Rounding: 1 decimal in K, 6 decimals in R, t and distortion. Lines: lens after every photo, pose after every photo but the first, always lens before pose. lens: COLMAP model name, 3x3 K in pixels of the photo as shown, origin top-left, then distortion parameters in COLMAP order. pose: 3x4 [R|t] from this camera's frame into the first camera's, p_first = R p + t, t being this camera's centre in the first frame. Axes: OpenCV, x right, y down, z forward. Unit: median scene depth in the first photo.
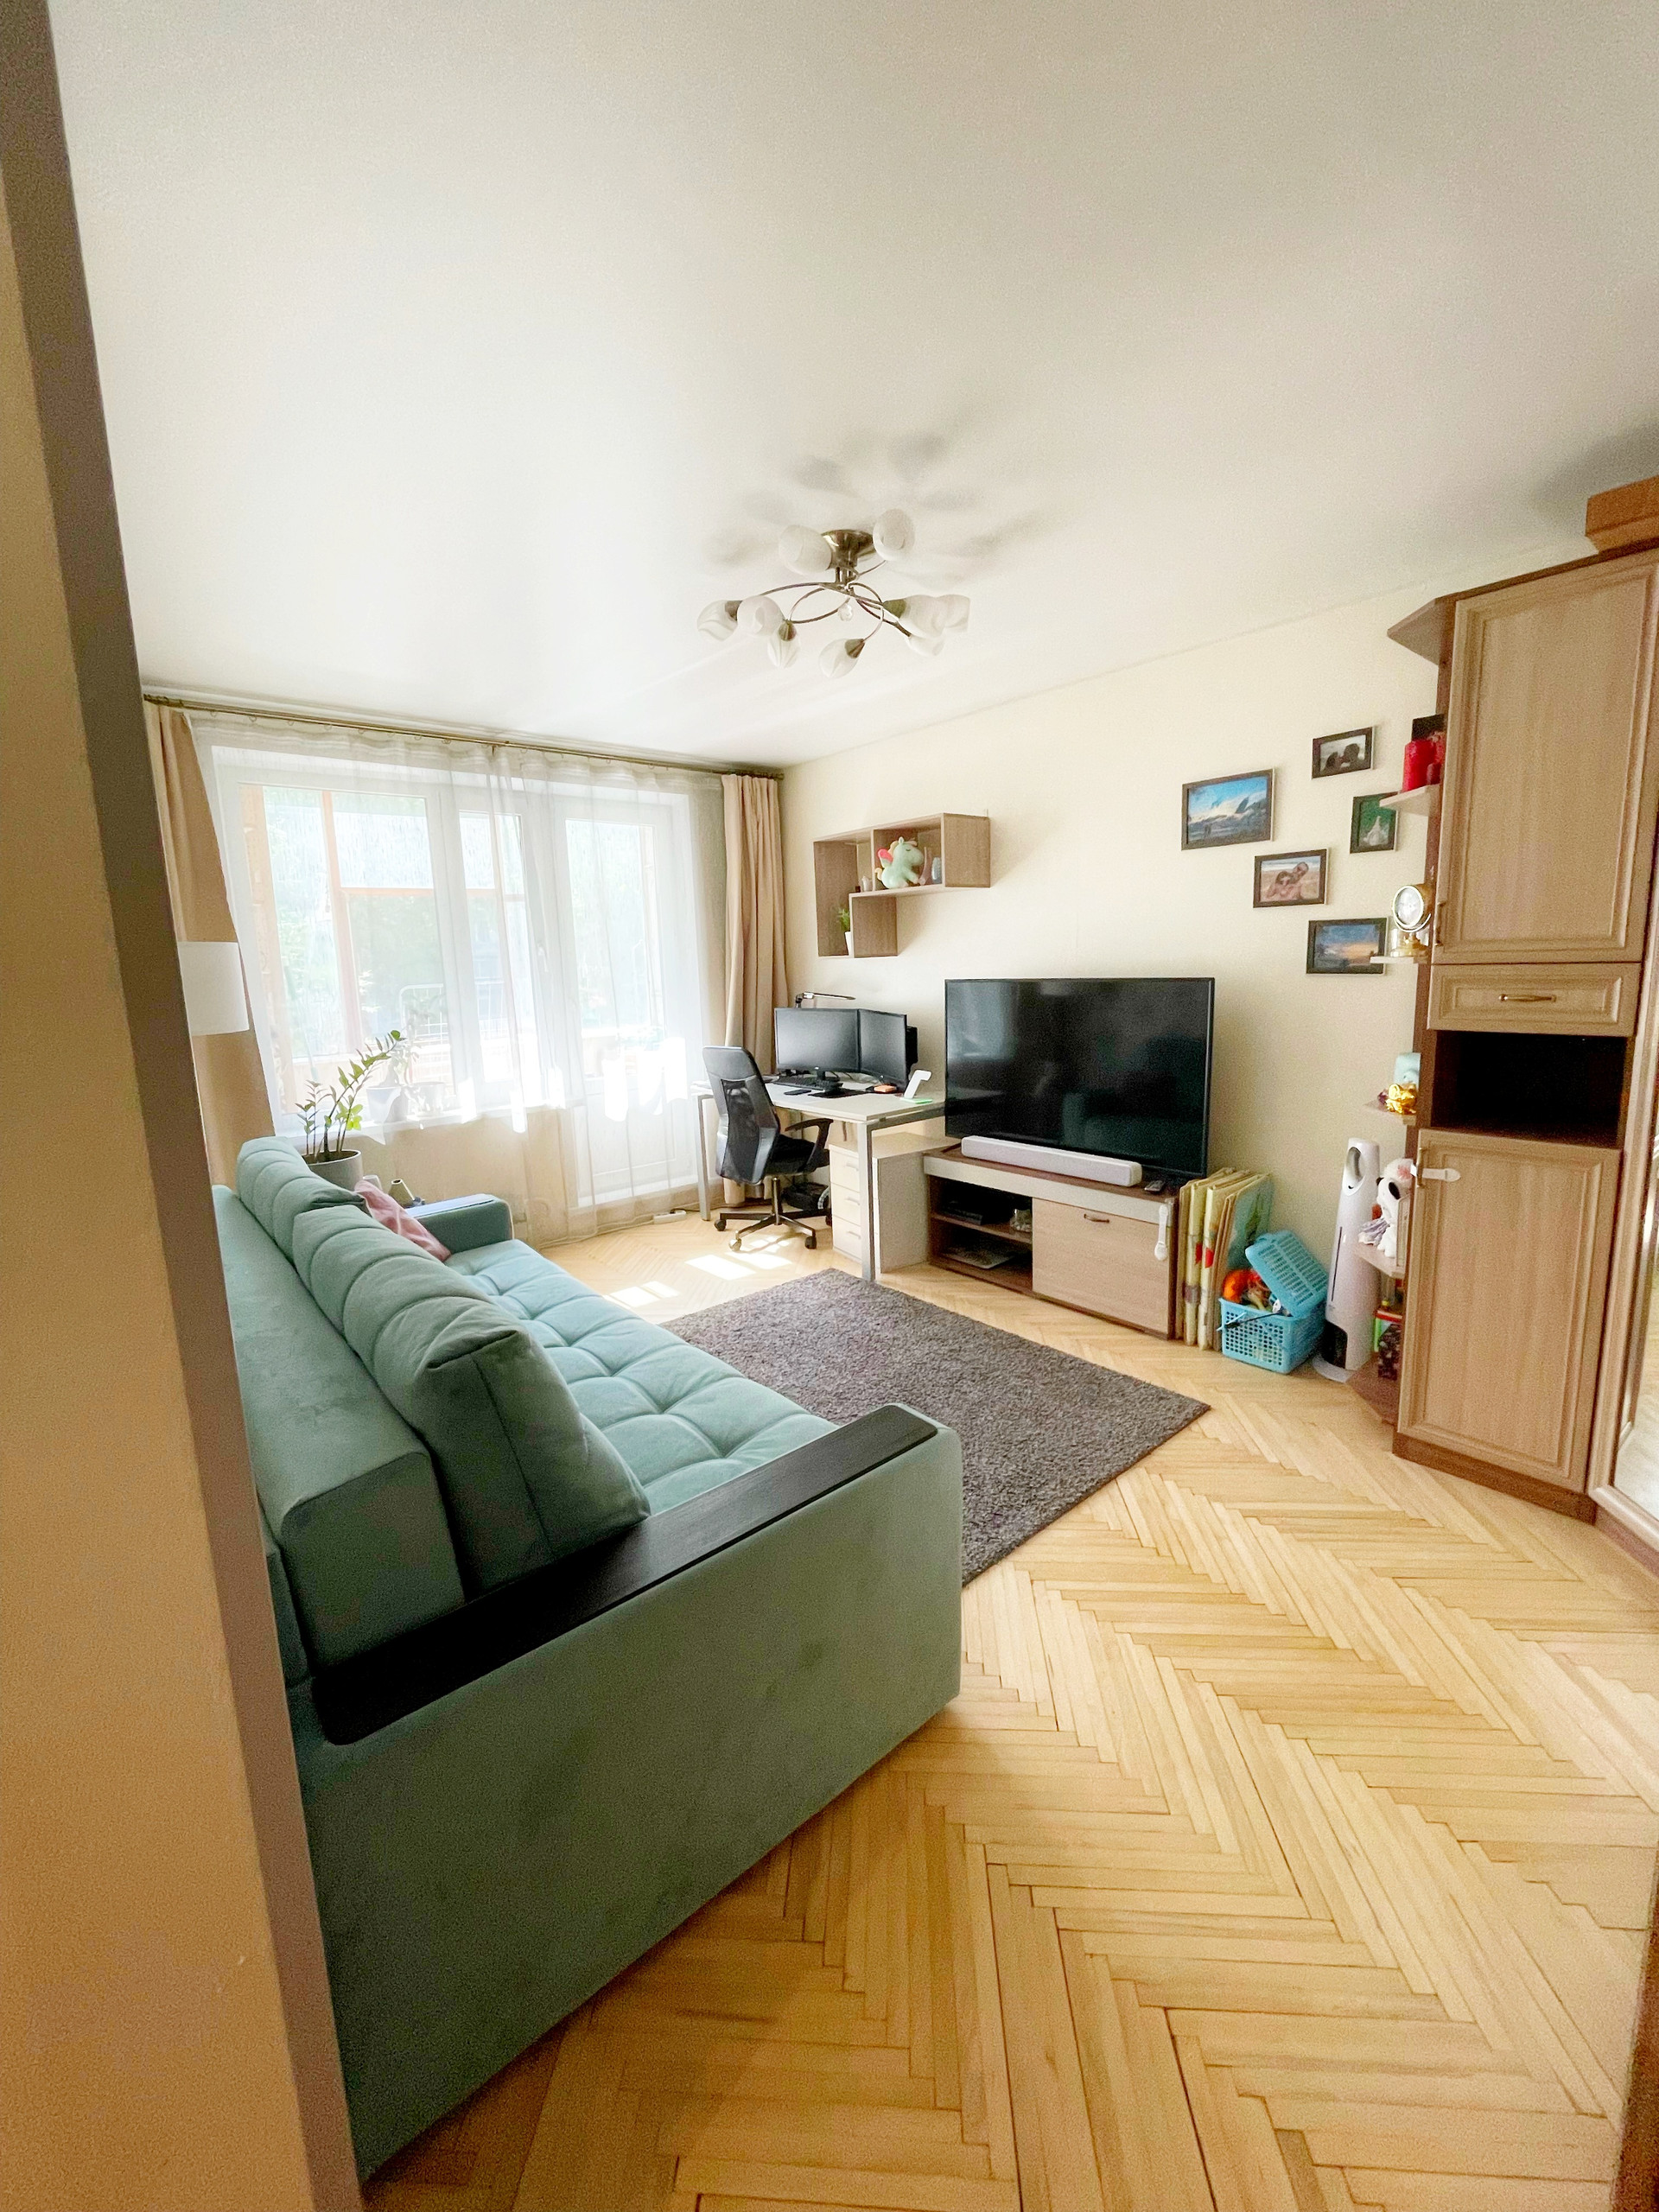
lens RADIAL K [[890.3, 0, 829.9], [0, 890.3, 1093.6], [0, 0, 1]] dist [-0.000151, -0.000311]
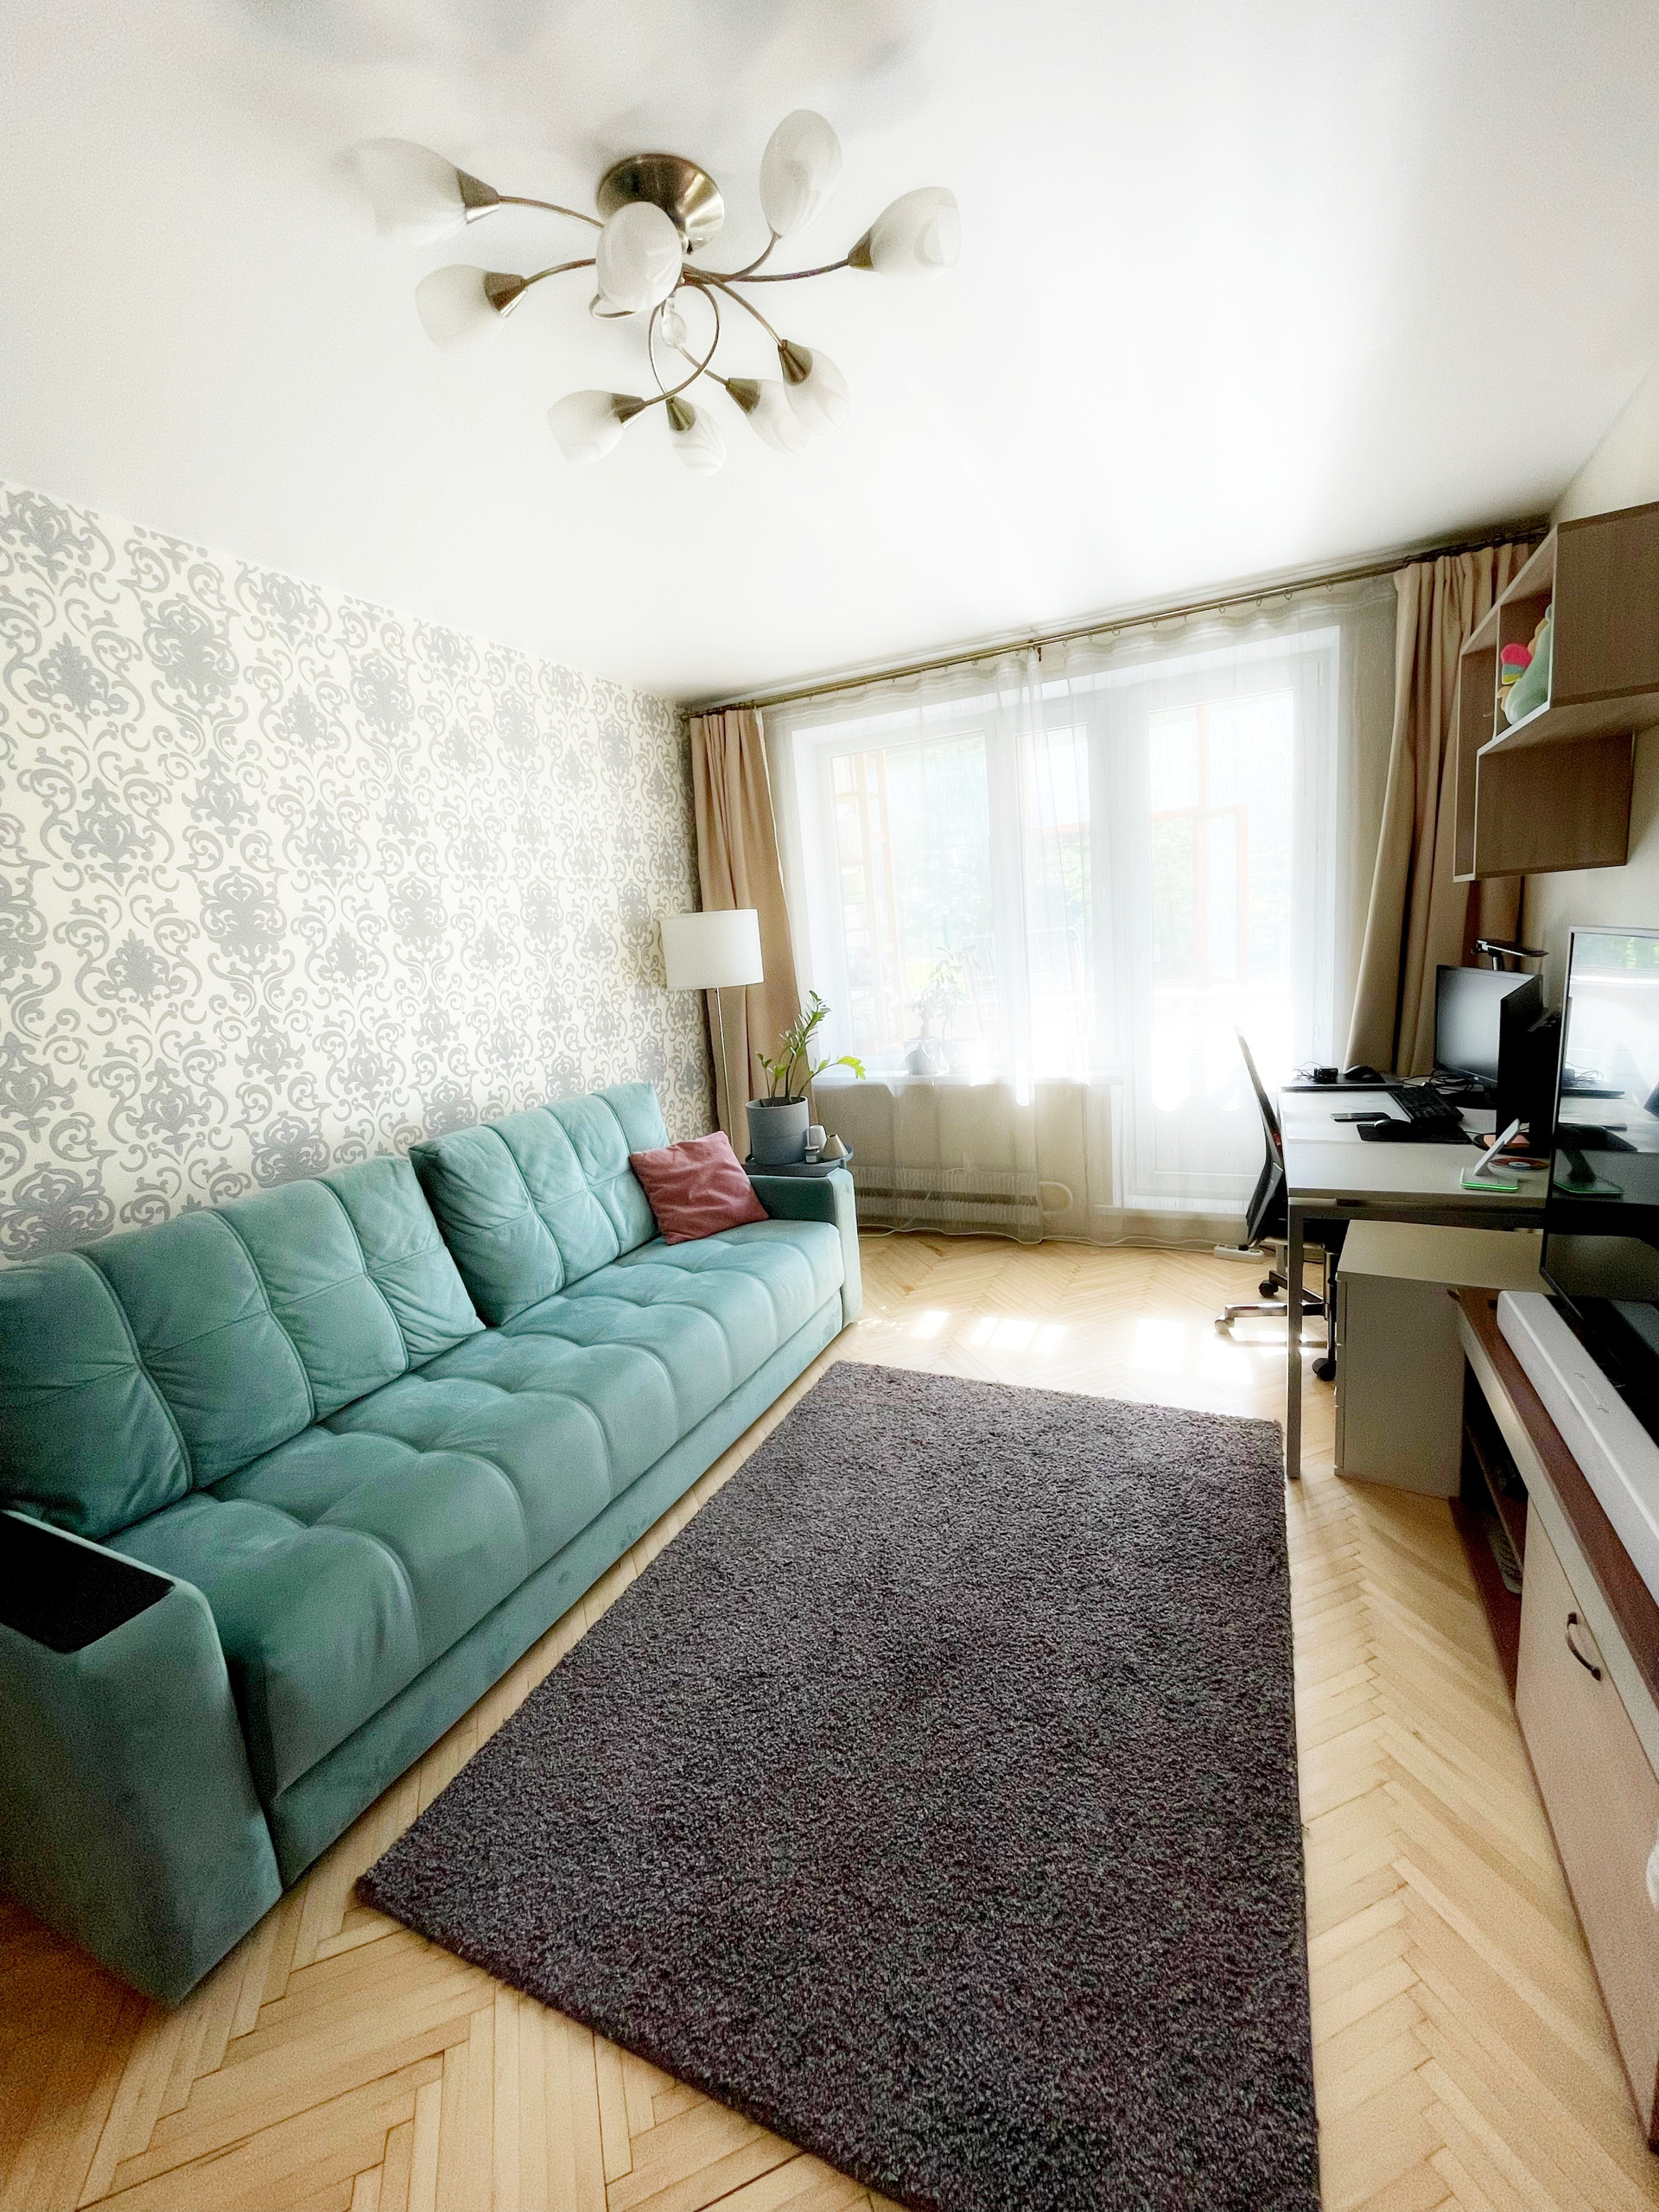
lens RADIAL K [[890.3, 0, 829.9], [0, 890.3, 1093.6], [0, 0, 1]] dist [-0.000151, -0.000311]
pose [[0.419311, 0.157393, -0.894095, 0.349098], [-0.072906, 0.987514, 0.139647, -0.075920], [0.904911, 0.006630, 0.425550, 0.455069]]
